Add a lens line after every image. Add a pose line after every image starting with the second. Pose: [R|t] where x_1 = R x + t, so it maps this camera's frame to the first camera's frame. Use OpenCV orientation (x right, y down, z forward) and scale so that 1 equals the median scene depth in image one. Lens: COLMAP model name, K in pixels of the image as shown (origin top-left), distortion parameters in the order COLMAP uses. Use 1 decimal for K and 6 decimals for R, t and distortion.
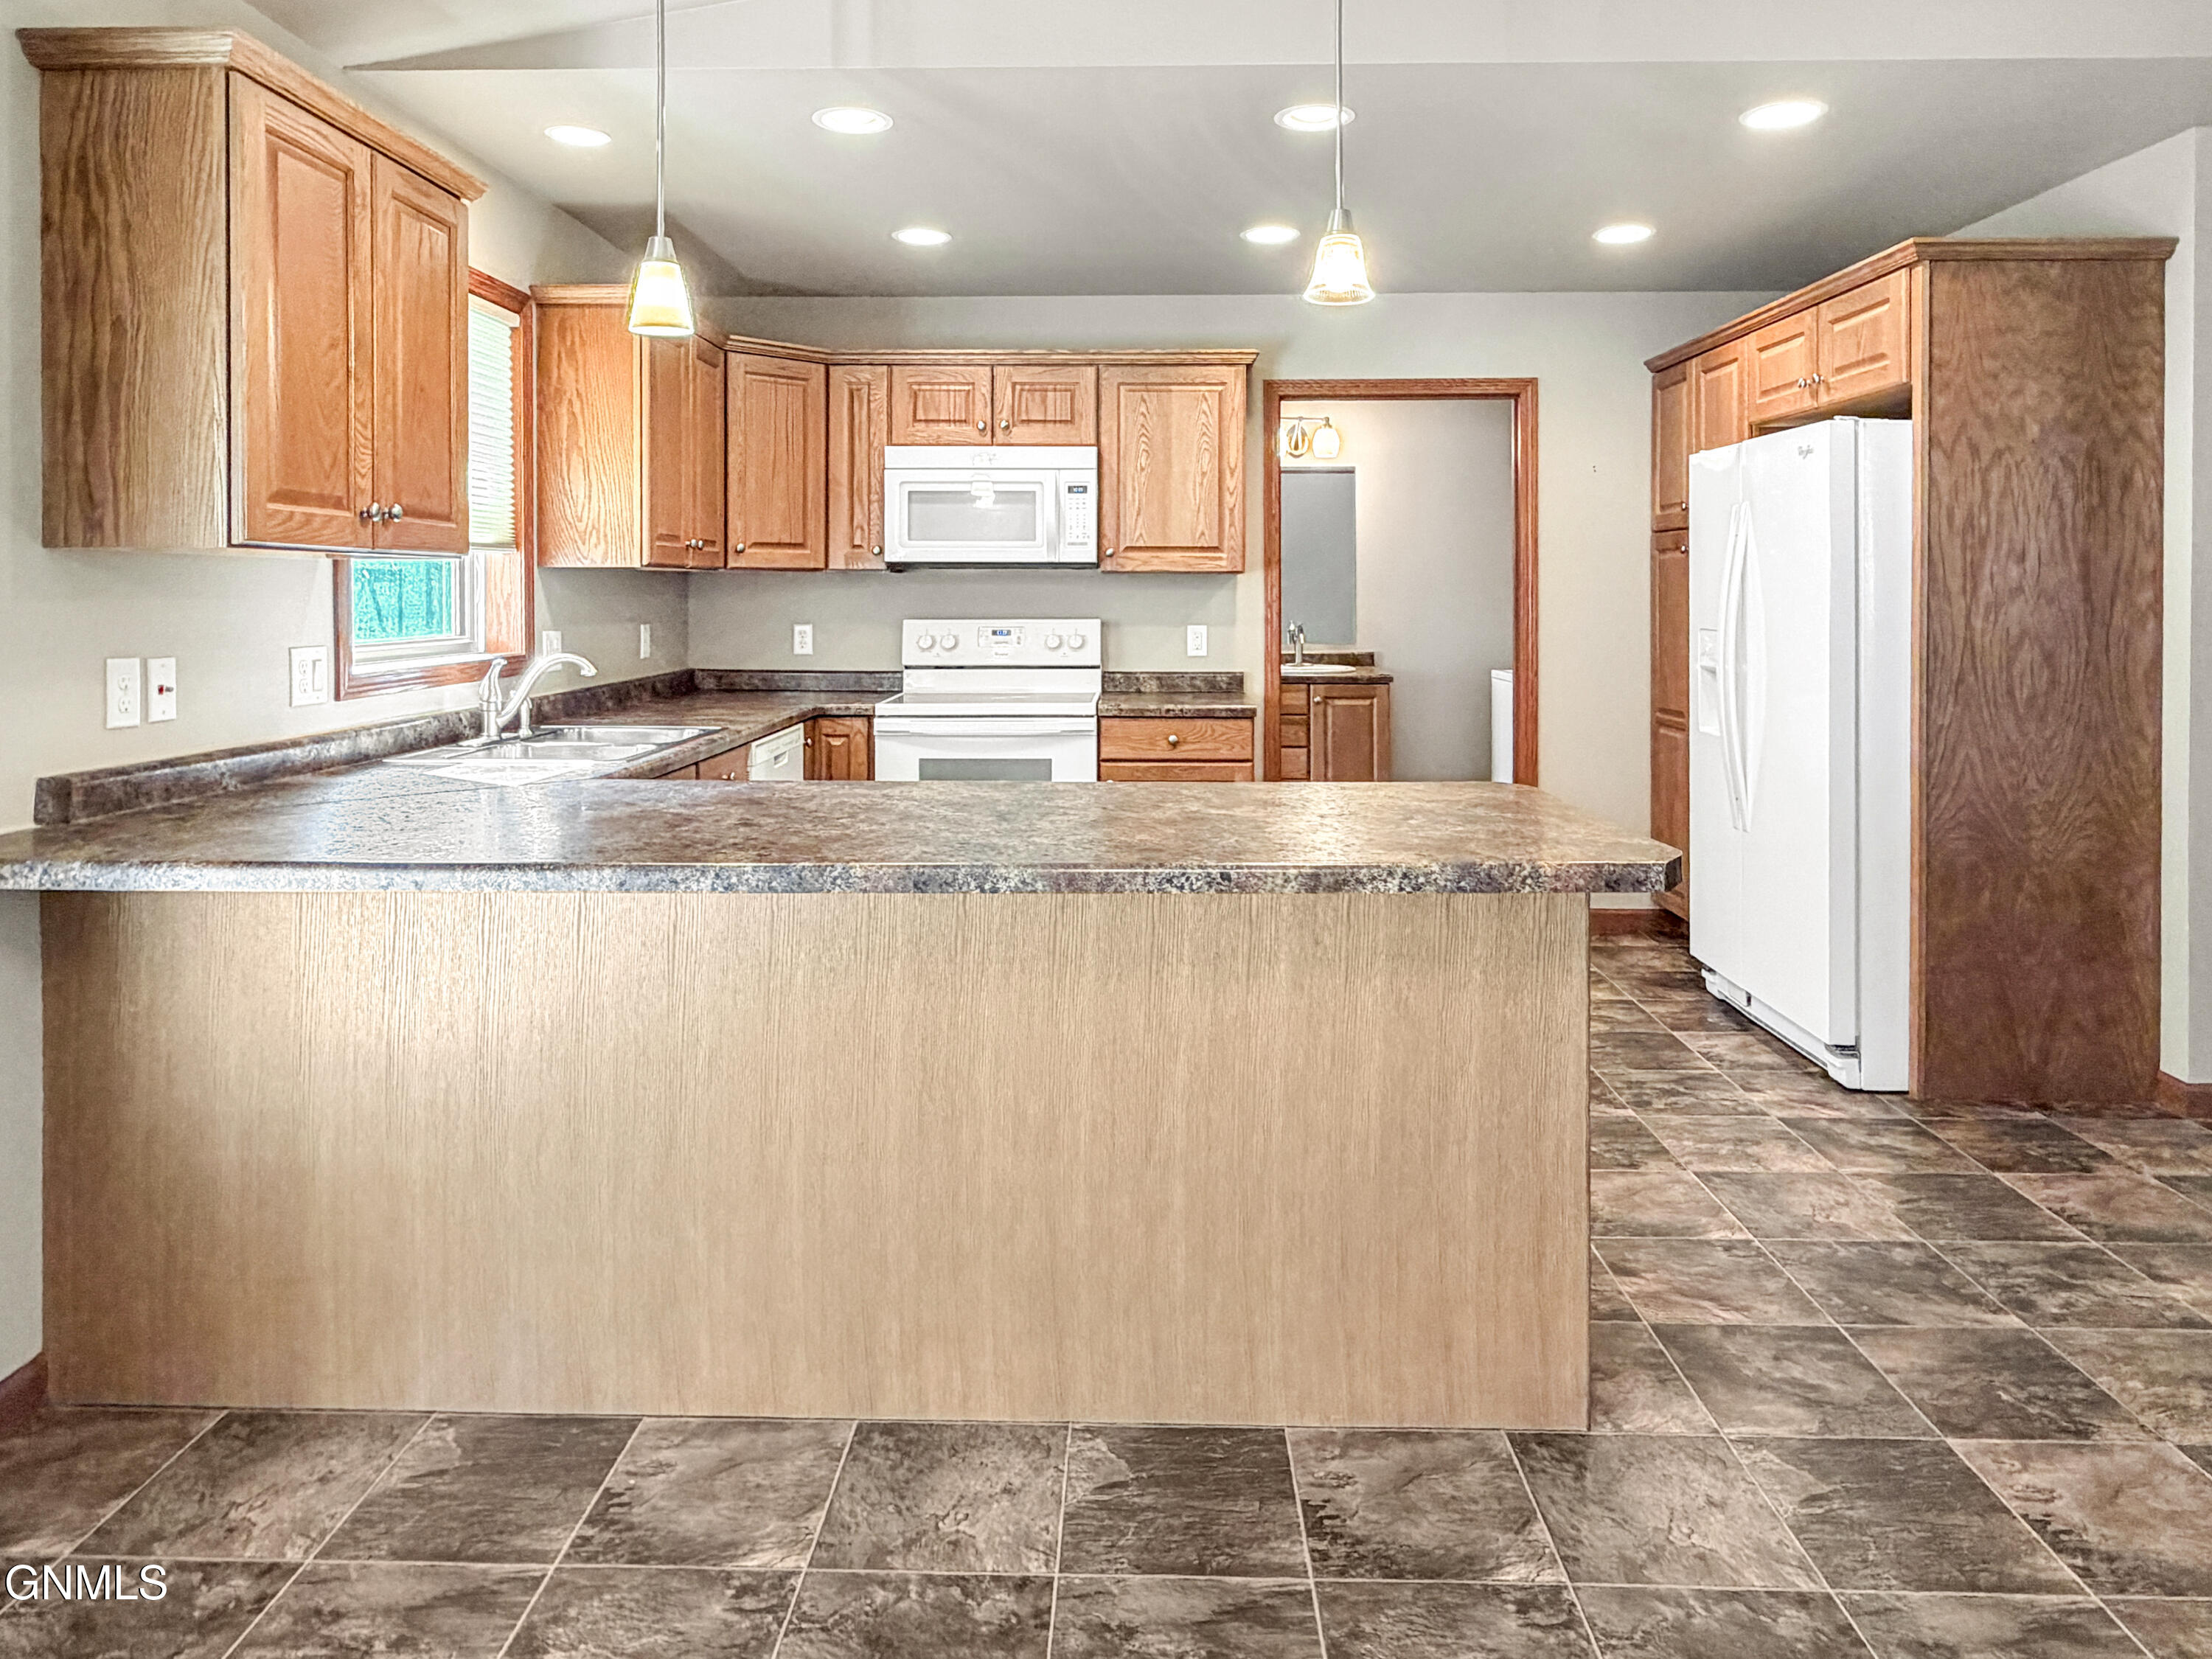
lens RADIAL K [[1382.8, 0, 1104.6], [0, 1382.8, 604.6], [0, 0, 1]] dist [-0.002845, -0.001609]
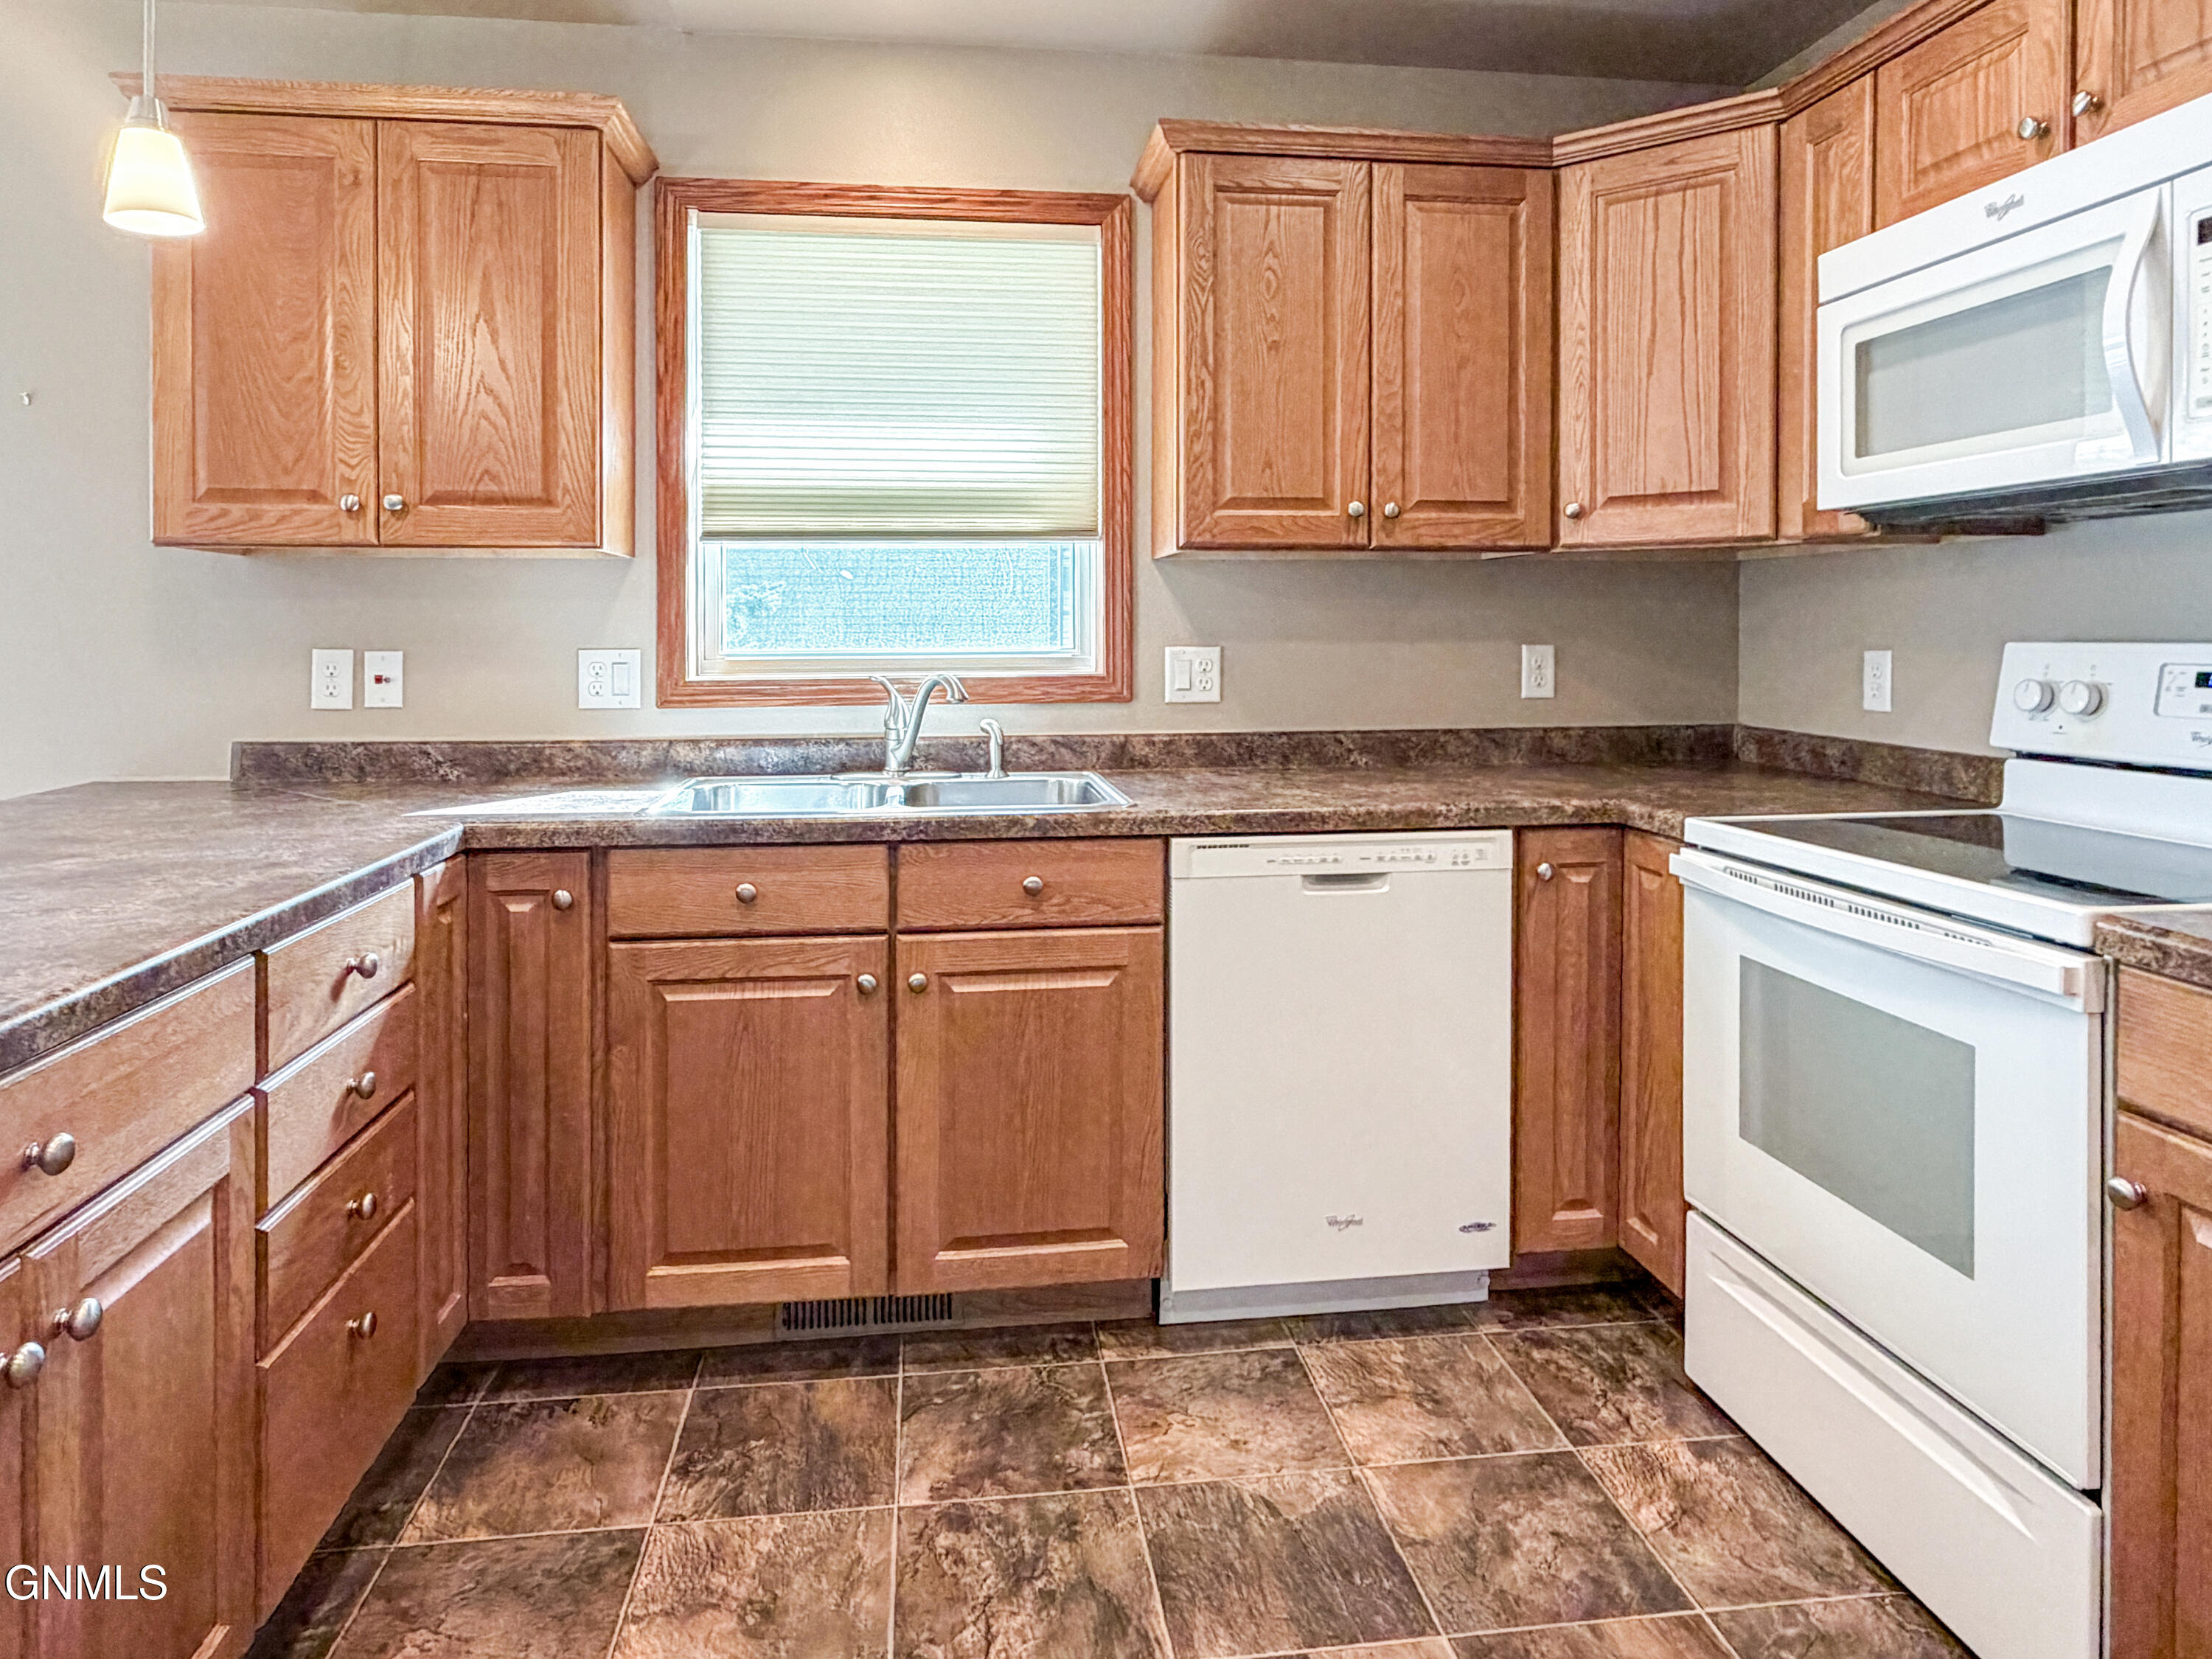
lens RADIAL K [[1297.6, 0, 1126.8], [0, 1297.6, 677.3], [0, 0, 1]] dist [-0.019482, -0.000699]
pose [[0.166315, 0.032207, -0.985547, 0.228295], [-0.006207, 0.999481, 0.031615, 0.011662], [0.986053, 0.000859, 0.166428, 0.721653]]
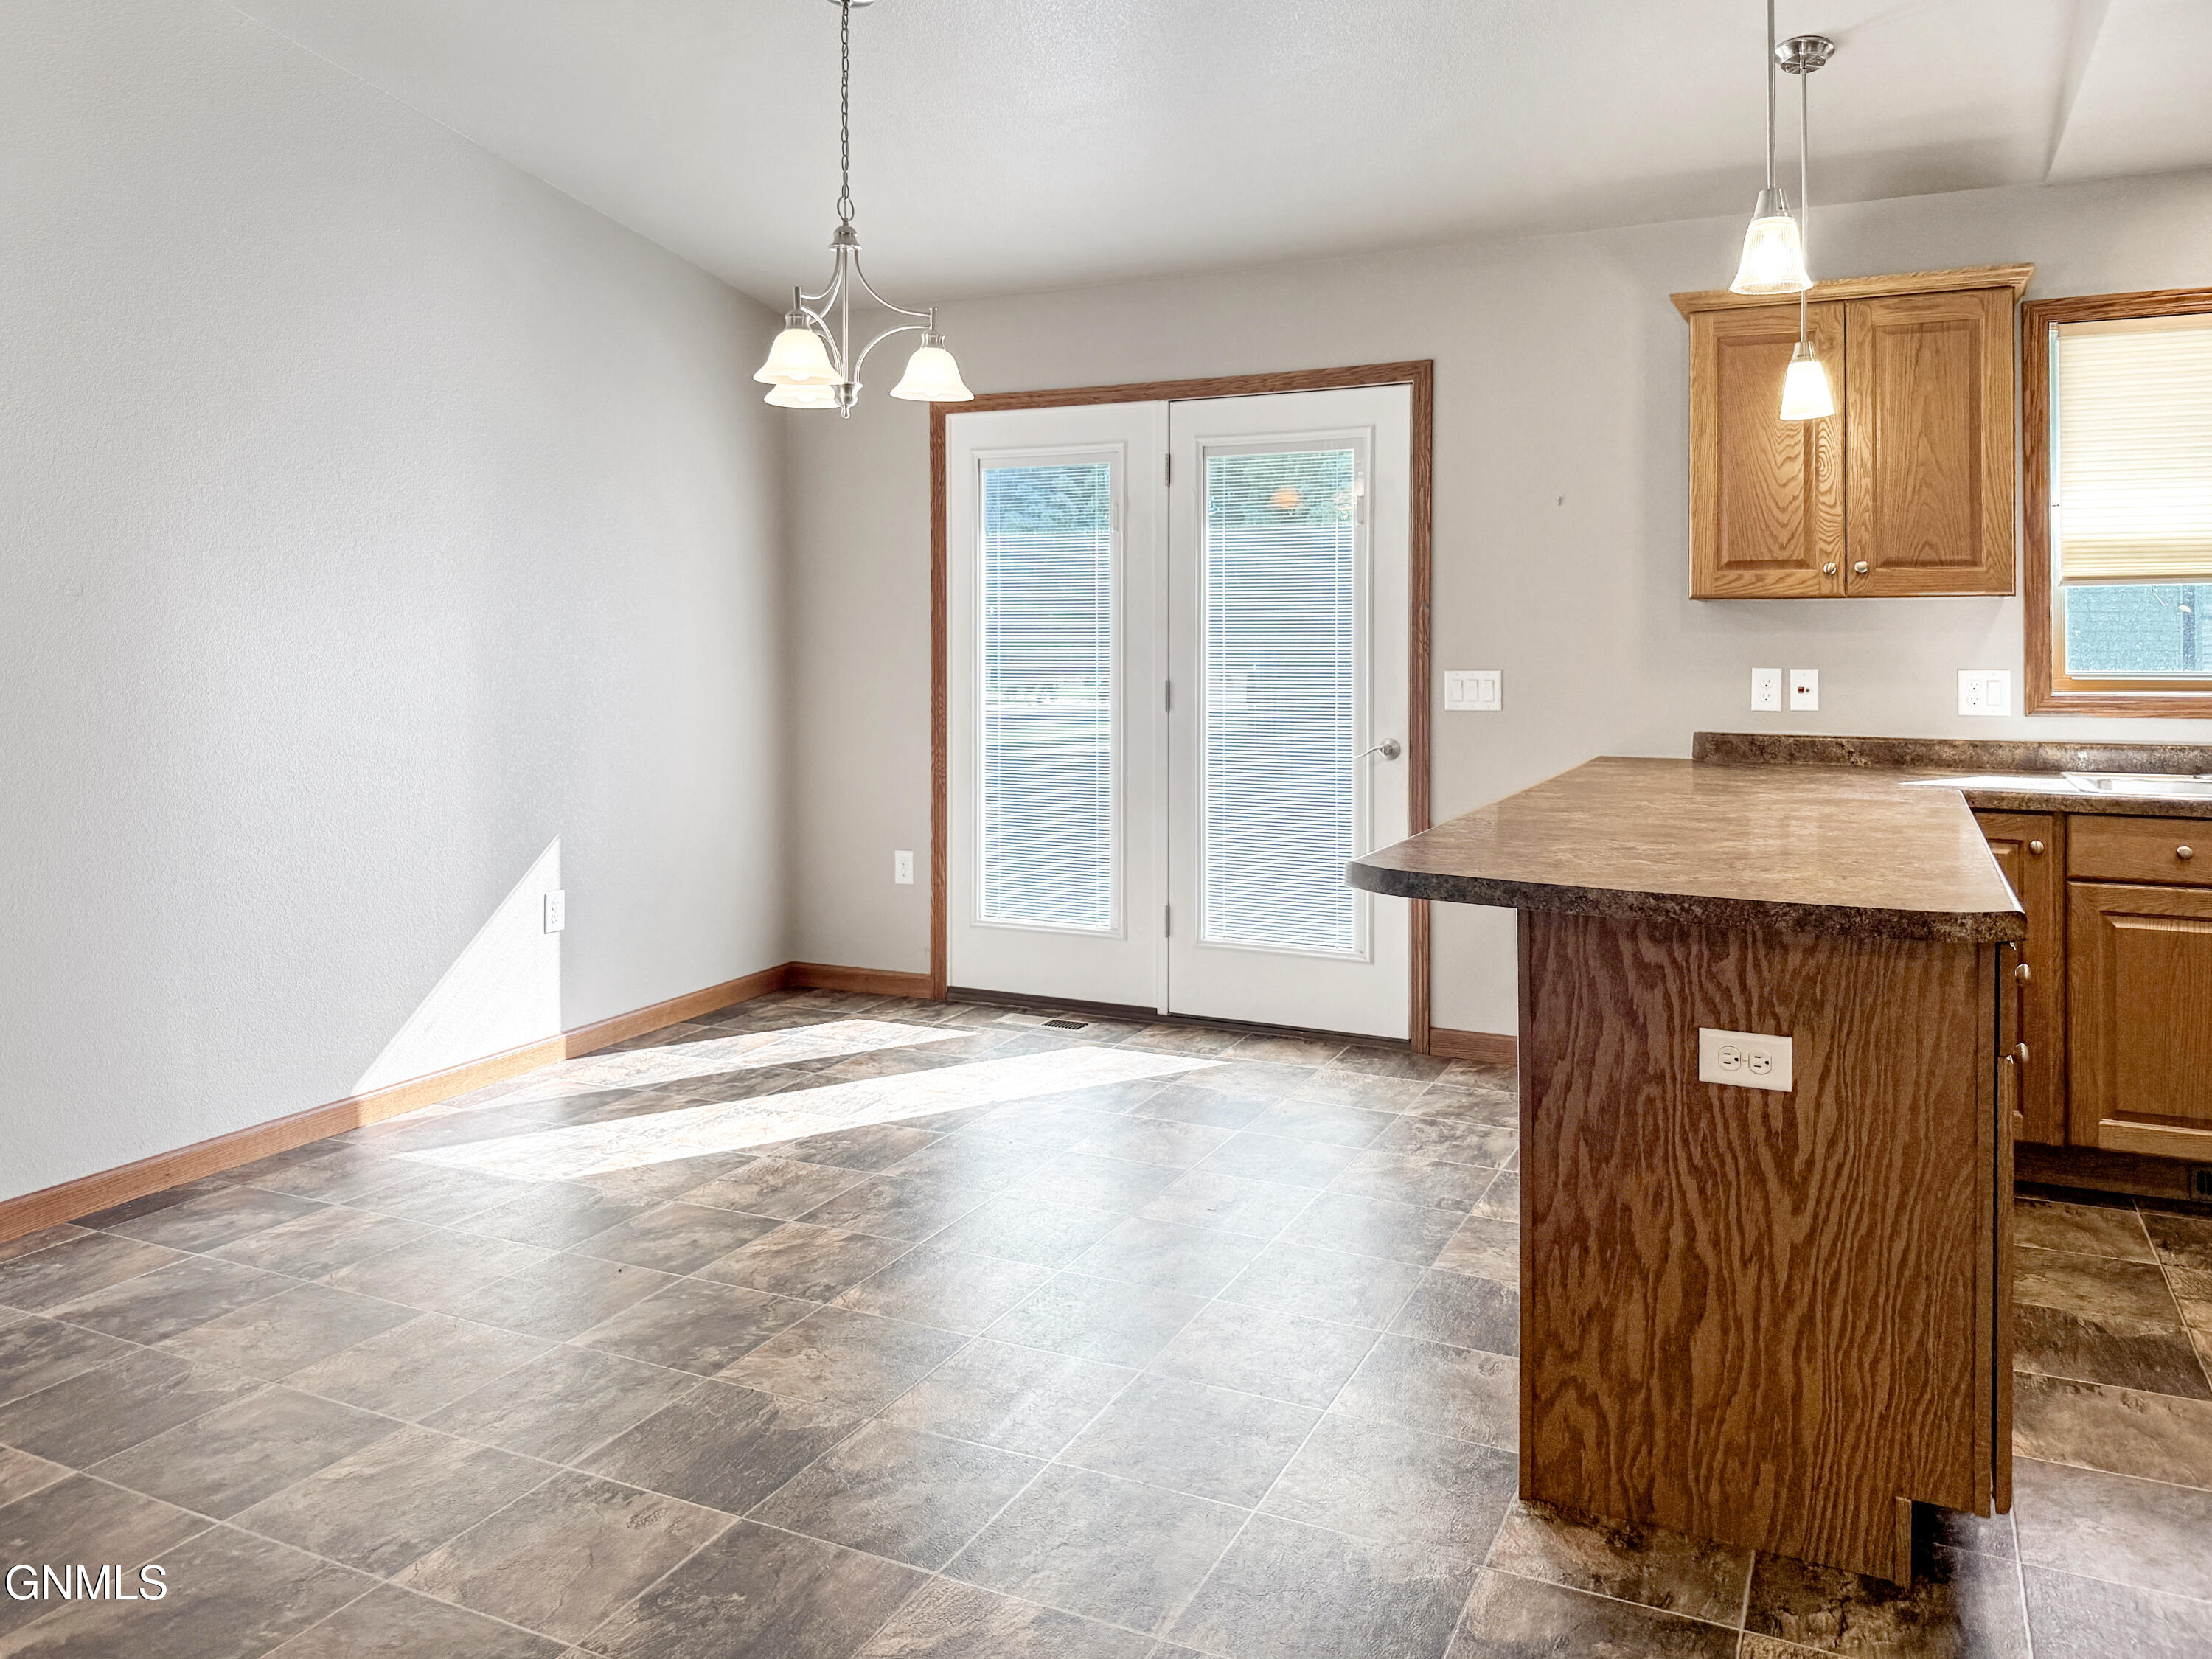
lens RADIAL K [[1628.9, 0, 1111.7], [0, 1628.9, 629.3], [0, 0, 1]] dist [0.001388, -0.008057]
pose [[-0.408035, -0.003745, -0.912959, 0.655462], [-0.005907, 0.999981, -0.001462, 0.000457], [0.912947, 0.004796, -0.408050, 0.526058]]
